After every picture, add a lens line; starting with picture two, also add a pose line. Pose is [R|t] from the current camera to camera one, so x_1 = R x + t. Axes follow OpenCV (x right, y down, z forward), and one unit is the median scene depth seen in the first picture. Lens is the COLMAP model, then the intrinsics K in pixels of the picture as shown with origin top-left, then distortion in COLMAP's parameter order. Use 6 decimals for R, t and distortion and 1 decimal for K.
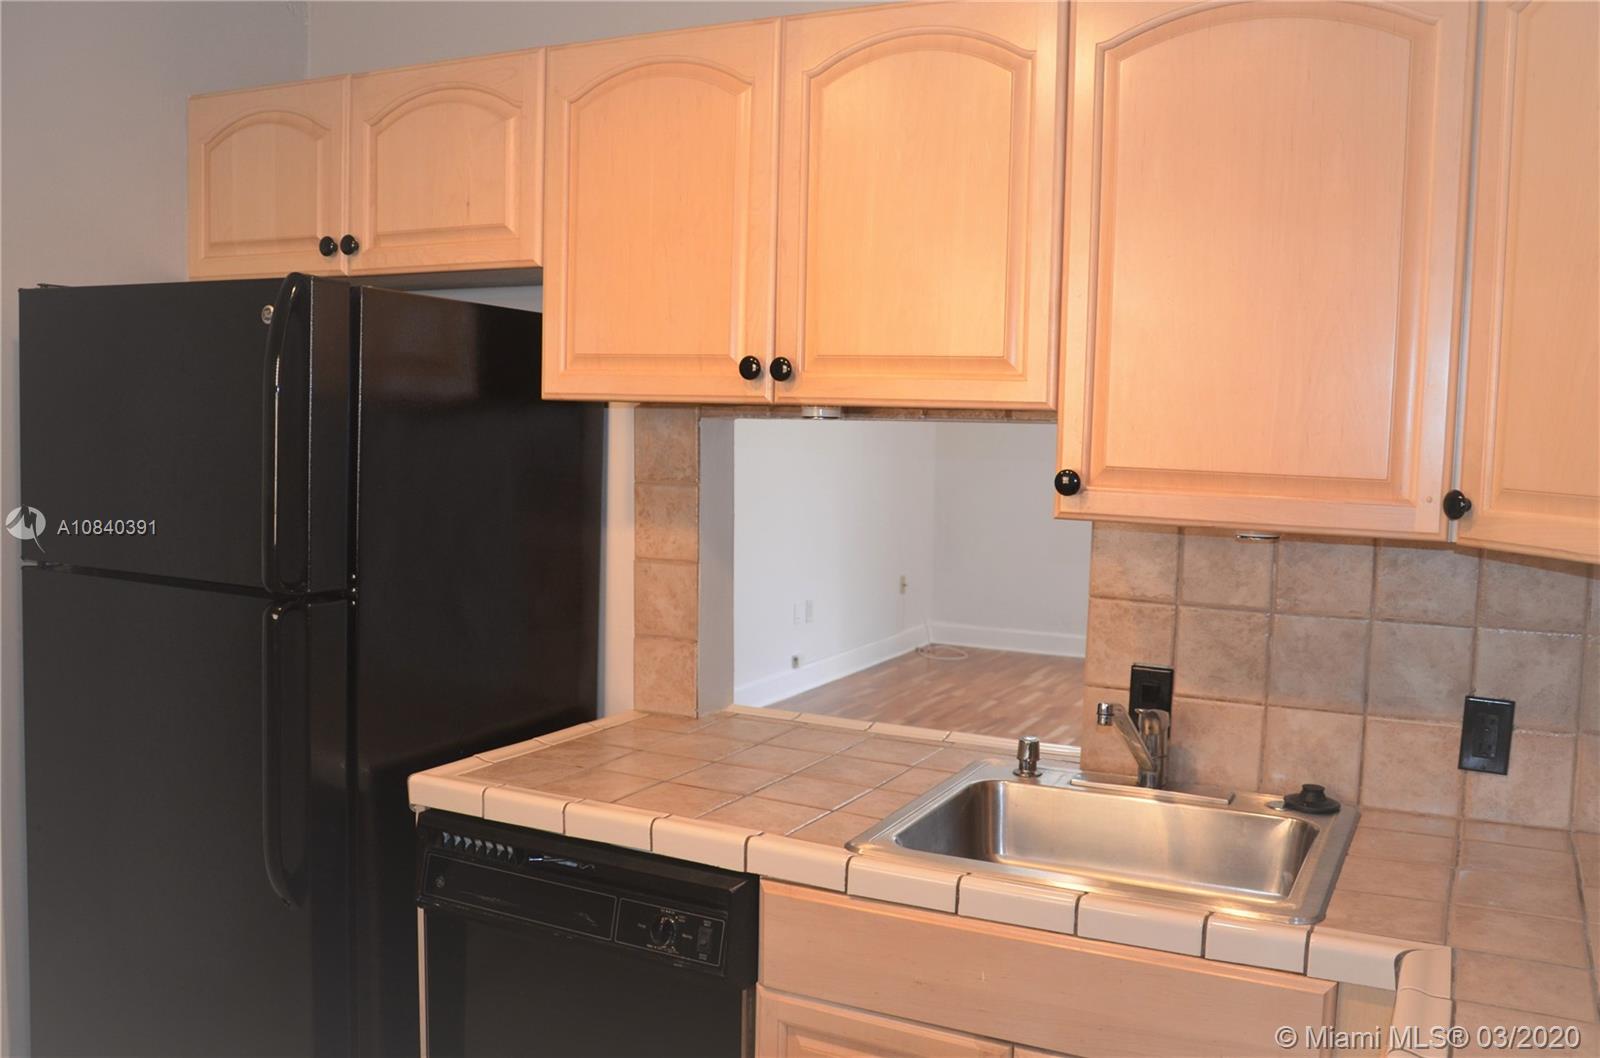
lens RADIAL K [[1384.5, 0, 796.6], [0, 1384.5, 542.3], [0, 0, 1]] dist [-0.105408, 0.000866]
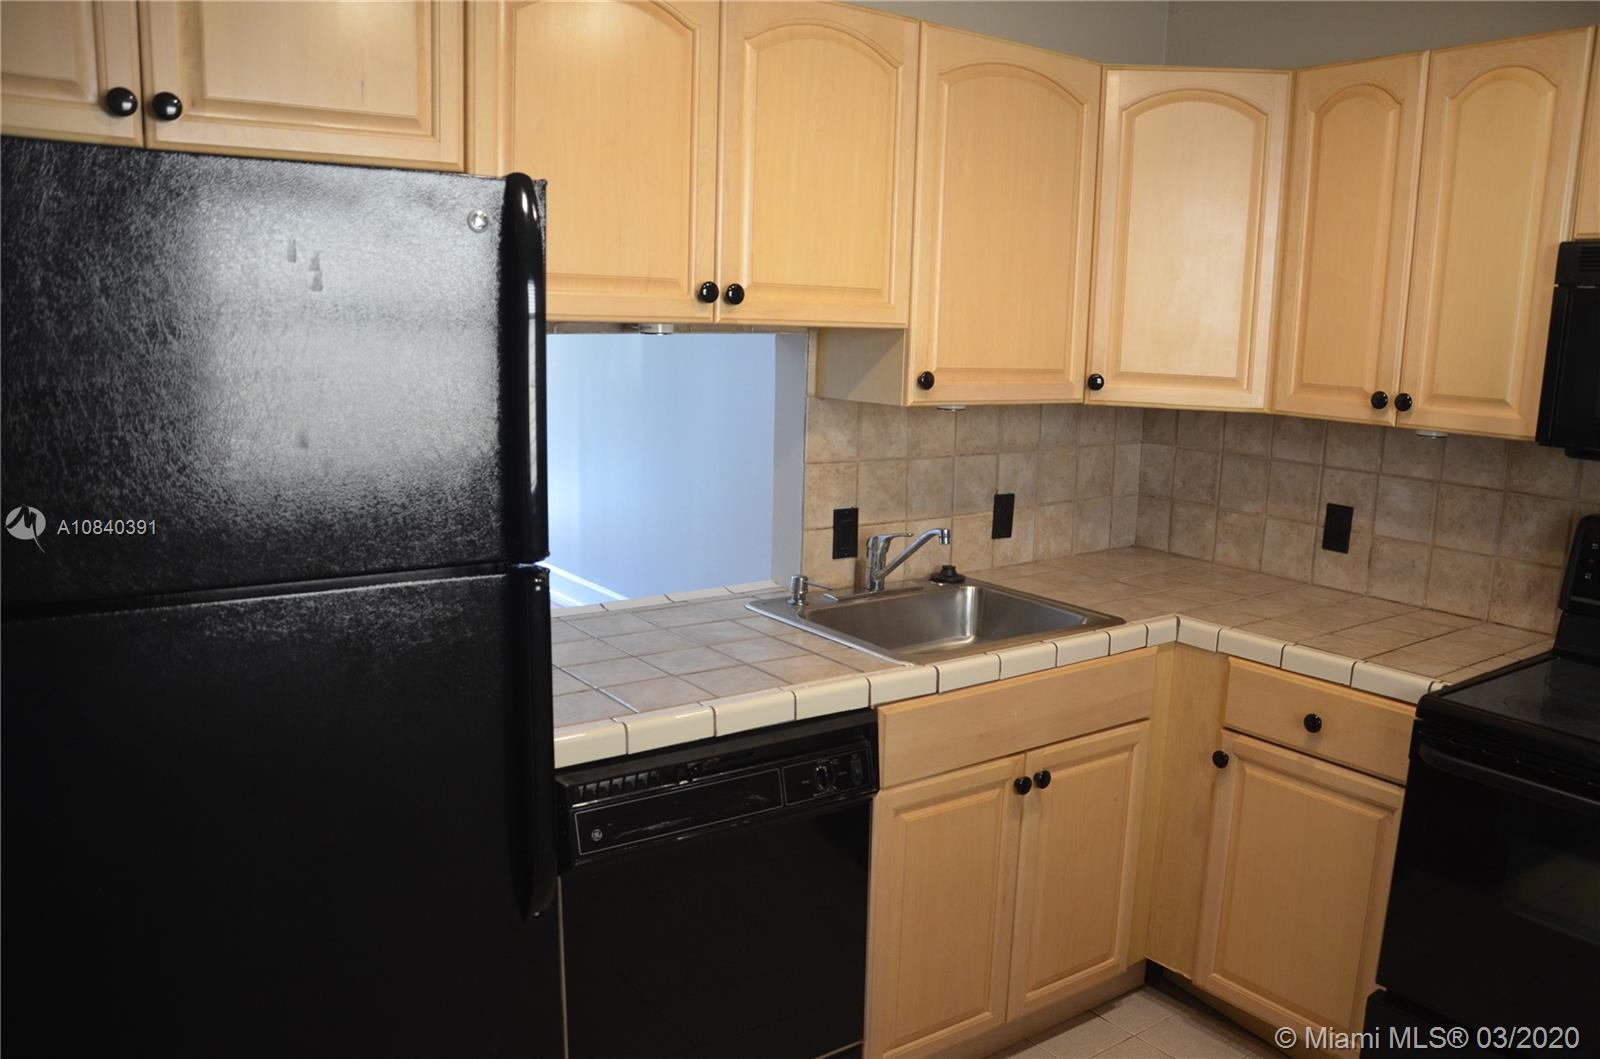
lens RADIAL K [[1248.8, 0, 811.4], [0, 1248.8, 543.3], [0, 0, 1]] dist [-0.134058, 0.066360]
pose [[0.435027, -0.166770, 0.884839, -0.934054], [0.068190, 0.985978, 0.152307, -0.074591], [-0.897832, -0.005920, 0.440299, 0.491207]]
